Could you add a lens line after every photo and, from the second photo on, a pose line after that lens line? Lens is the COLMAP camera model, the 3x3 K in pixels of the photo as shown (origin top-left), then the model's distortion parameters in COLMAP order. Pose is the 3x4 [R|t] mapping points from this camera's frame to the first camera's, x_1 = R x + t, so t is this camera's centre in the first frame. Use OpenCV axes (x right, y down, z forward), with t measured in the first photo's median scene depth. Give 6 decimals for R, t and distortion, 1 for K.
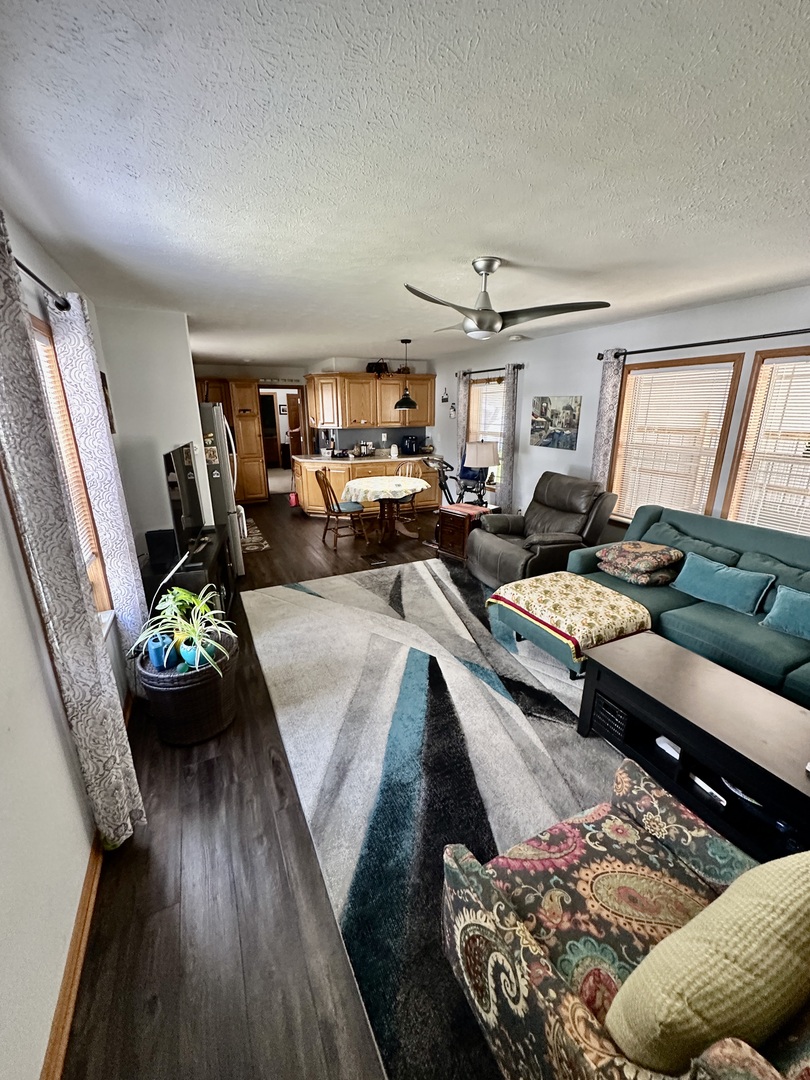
lens RADIAL K [[430.7, 0, 403.8], [0, 430.7, 538.8], [0, 0, 1]] dist [-0.006850, 0.001493]
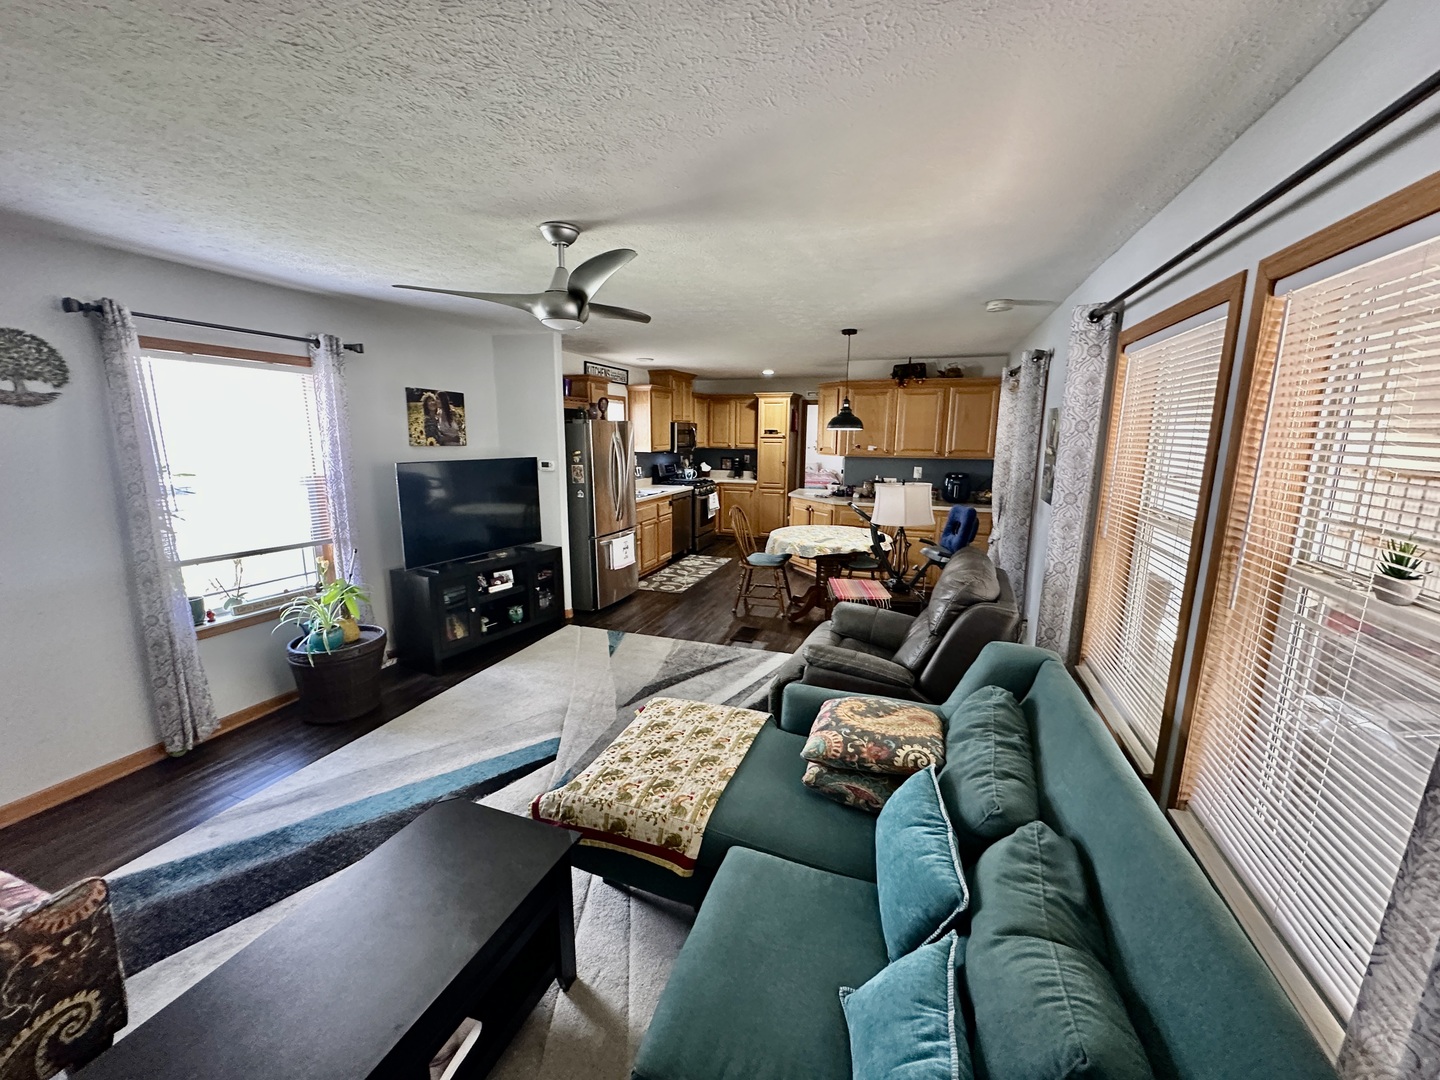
lens RADIAL K [[574.2, 0, 719.6], [0, 574.2, 542.3], [0, 0, 1]] dist [-0.006850, 0.001493]
pose [[0.706969, 0.144535, -0.692318, 0.881007], [-0.216302, 0.976177, -0.017082, -0.123970], [0.673356, 0.161826, 0.721390, 0.432451]]
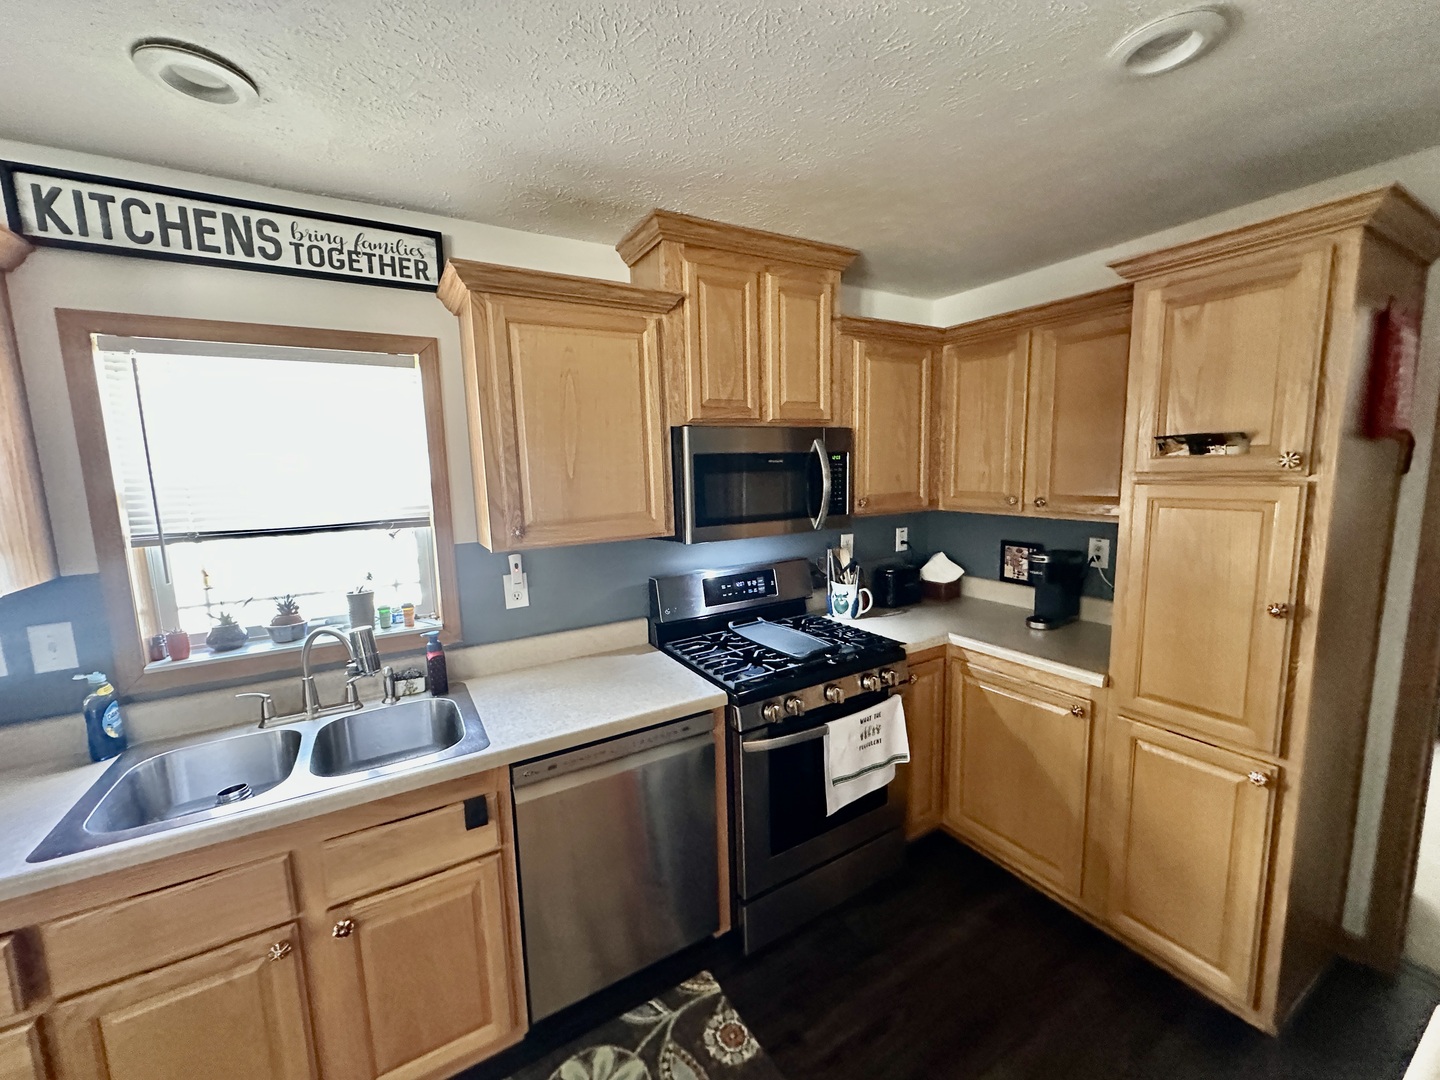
lens RADIAL K [[574.2, 0, 719.4], [0, 574.2, 542.7], [0, 0, 1]] dist [-0.006850, 0.001493]
pose [[0.088841, 0.136196, -0.986690, -0.441978], [-0.264102, 0.958372, 0.108507, -0.598625], [0.960394, 0.250947, 0.121112, 2.040209]]
